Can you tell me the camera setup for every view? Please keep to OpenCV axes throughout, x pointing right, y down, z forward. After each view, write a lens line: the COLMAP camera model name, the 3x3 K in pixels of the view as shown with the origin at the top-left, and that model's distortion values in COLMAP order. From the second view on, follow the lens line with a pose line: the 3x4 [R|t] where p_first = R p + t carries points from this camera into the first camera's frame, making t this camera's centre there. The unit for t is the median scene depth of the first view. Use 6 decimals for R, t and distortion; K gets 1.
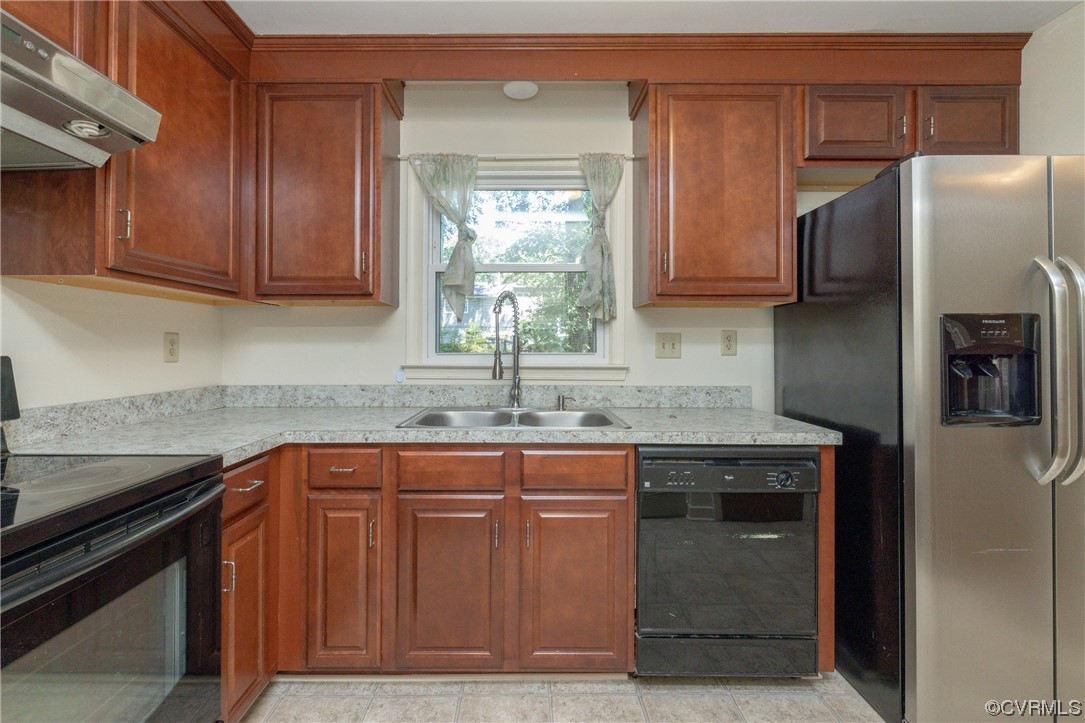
lens RADIAL K [[467.3, 0, 531.7], [0, 467.3, 343.5], [0, 0, 1]] dist [0.000769, -0.000466]
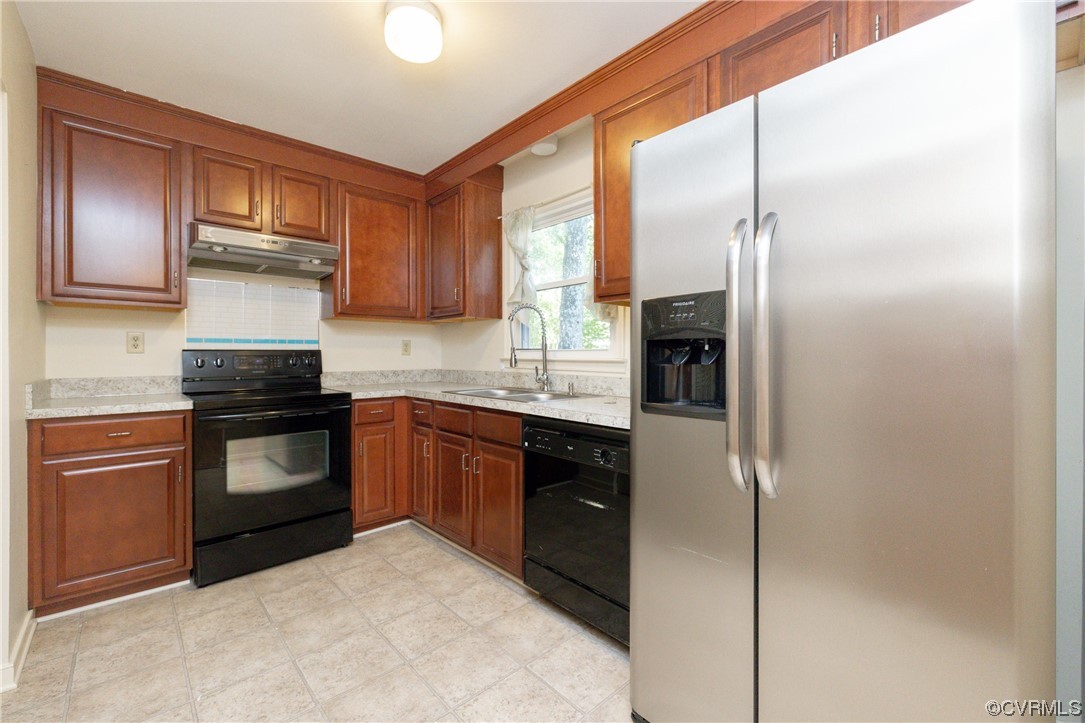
lens RADIAL K [[467.3, 0, 546.1], [0, 467.3, 358.1], [0, 0, 1]] dist [0.000769, -0.000466]
pose [[0.667217, 0.002856, -0.744858, 1.214818], [0.008149, 0.999905, 0.011133, 0.038927], [0.744819, -0.013499, 0.667130, 0.147025]]
